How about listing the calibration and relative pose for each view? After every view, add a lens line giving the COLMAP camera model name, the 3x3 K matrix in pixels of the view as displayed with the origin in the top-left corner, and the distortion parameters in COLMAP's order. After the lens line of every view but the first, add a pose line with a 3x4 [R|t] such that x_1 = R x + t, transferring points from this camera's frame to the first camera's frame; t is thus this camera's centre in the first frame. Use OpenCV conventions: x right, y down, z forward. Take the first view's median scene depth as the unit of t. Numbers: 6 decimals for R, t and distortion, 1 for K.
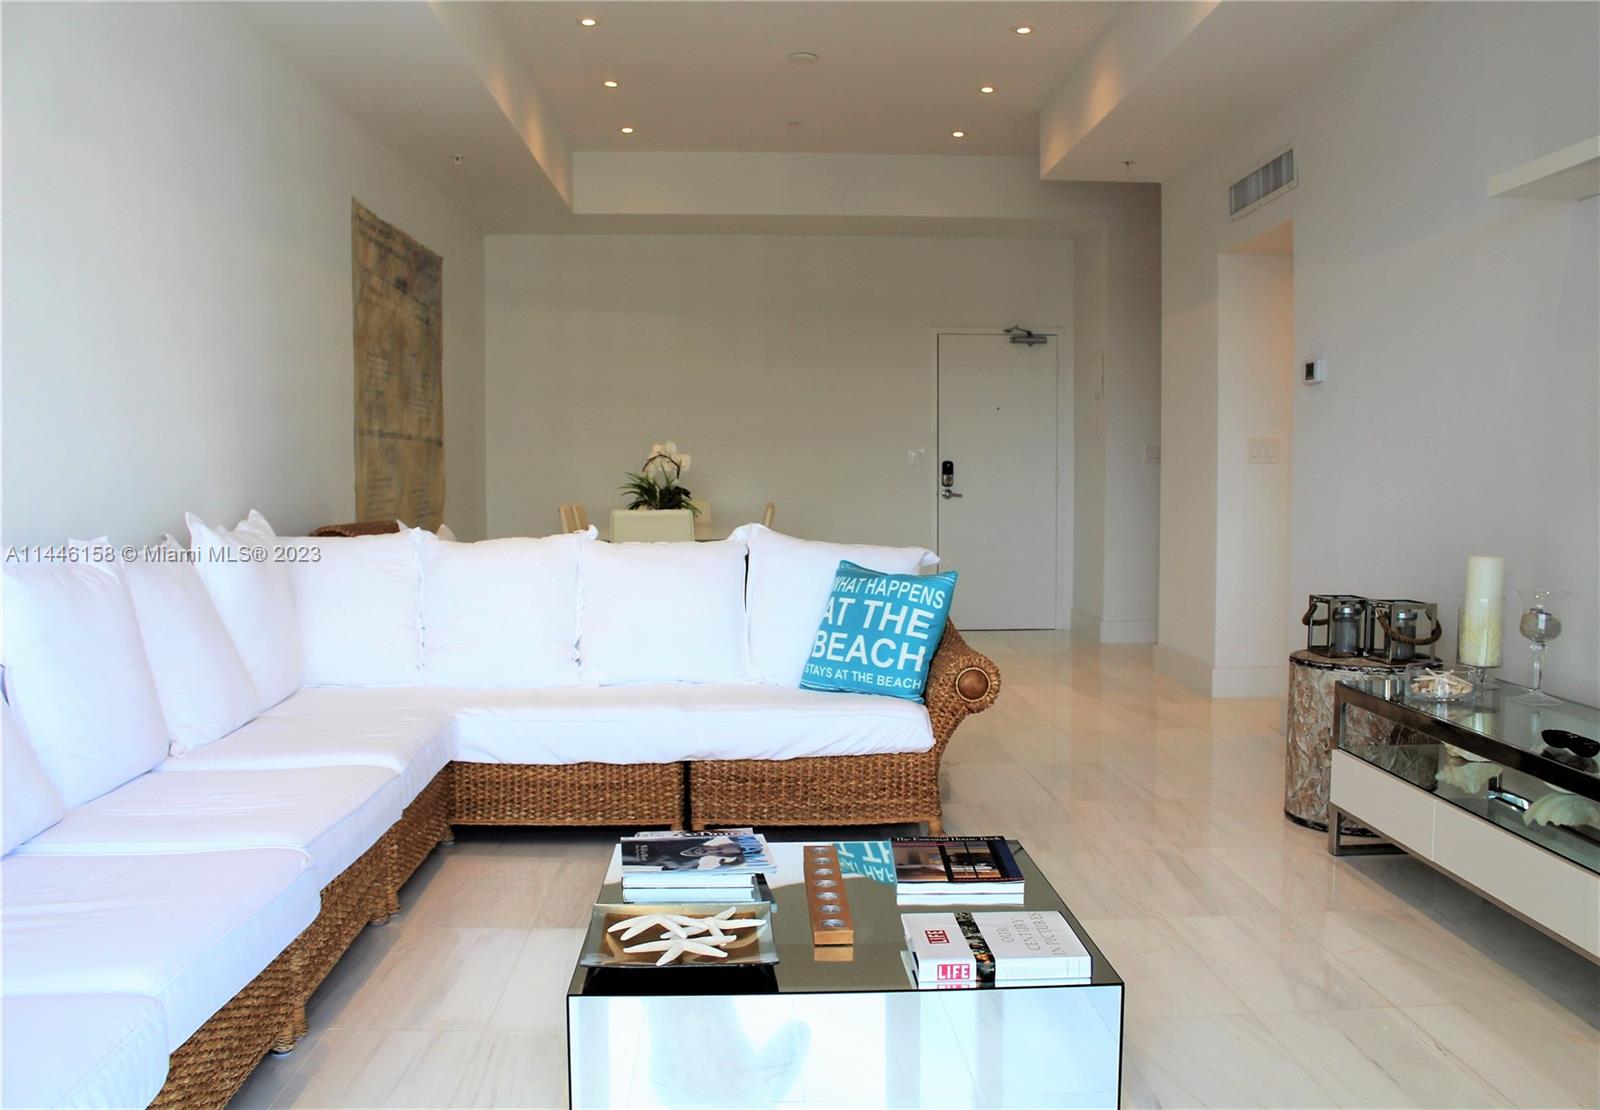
lens RADIAL K [[1401.7, 0, 800.0], [0, 1401.7, 555.0], [0, 0, 1]] dist [-0.099046, 0.004294]
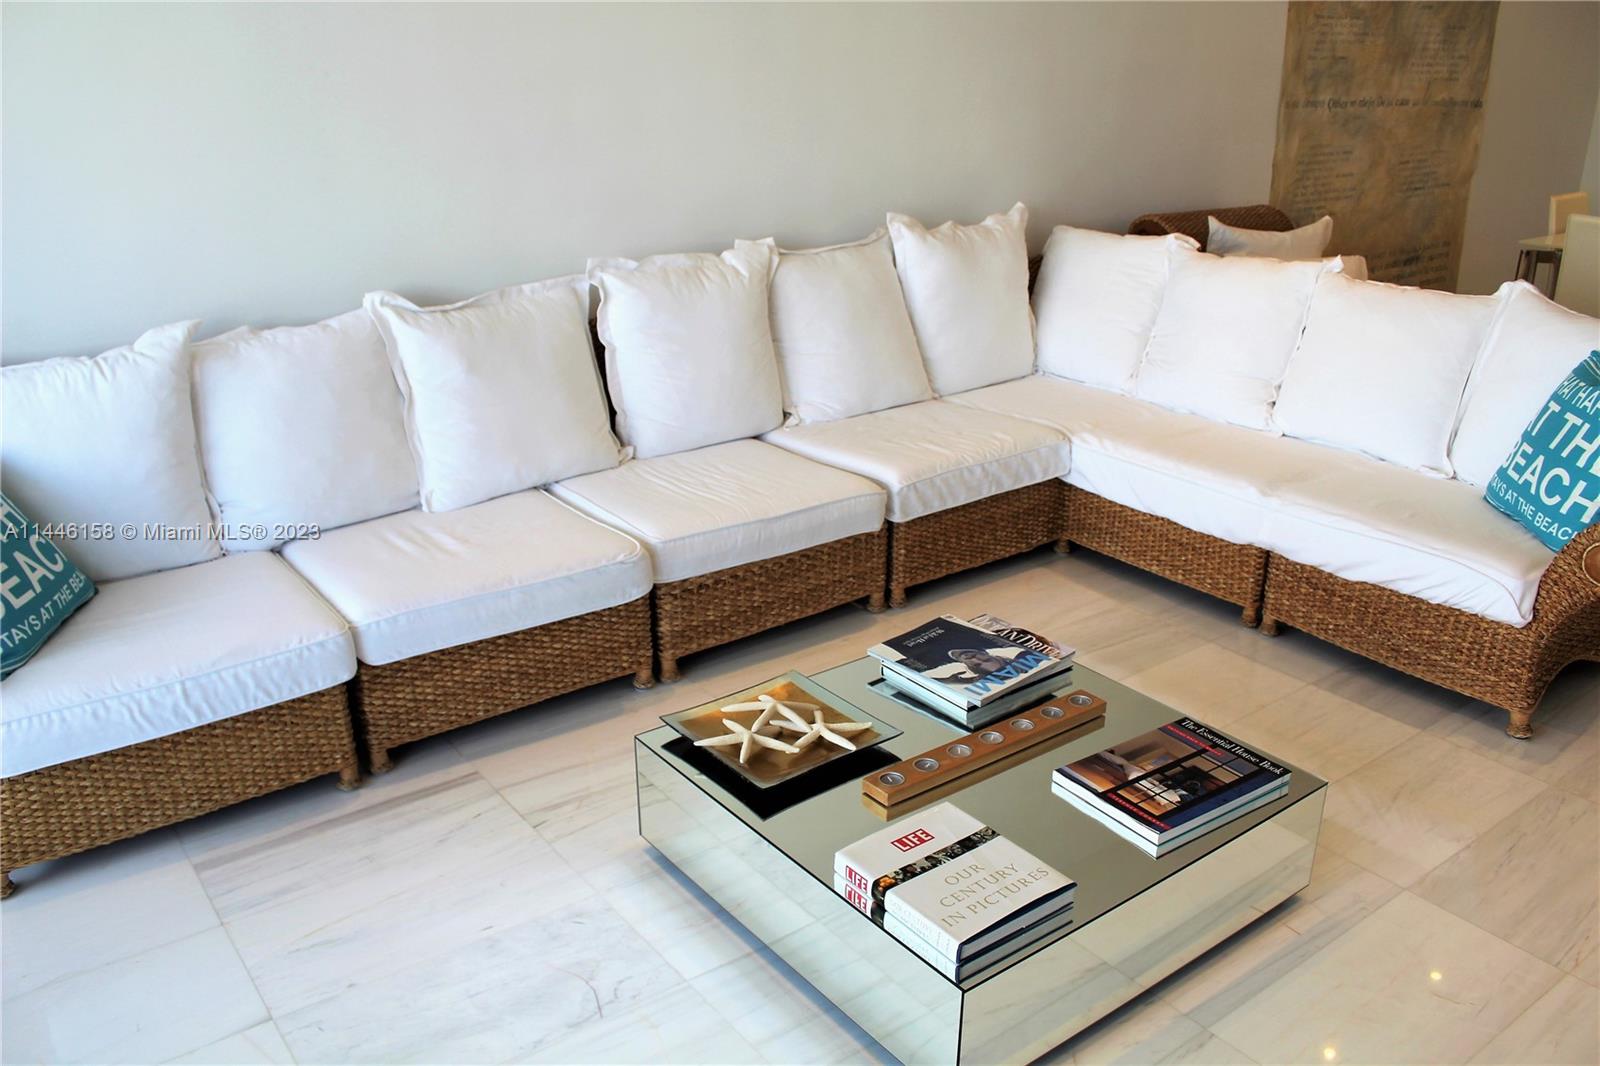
lens RADIAL K [[1339.0, 0, 800.0], [0, 1339.0, 533.0], [0, 0, 1]] dist [-0.161358, 0.133898]
pose [[0.555189, 0.291882, -0.778826, 0.389884], [-0.044920, 0.945556, 0.322346, -0.115684], [0.830510, -0.143978, 0.538073, 0.274605]]
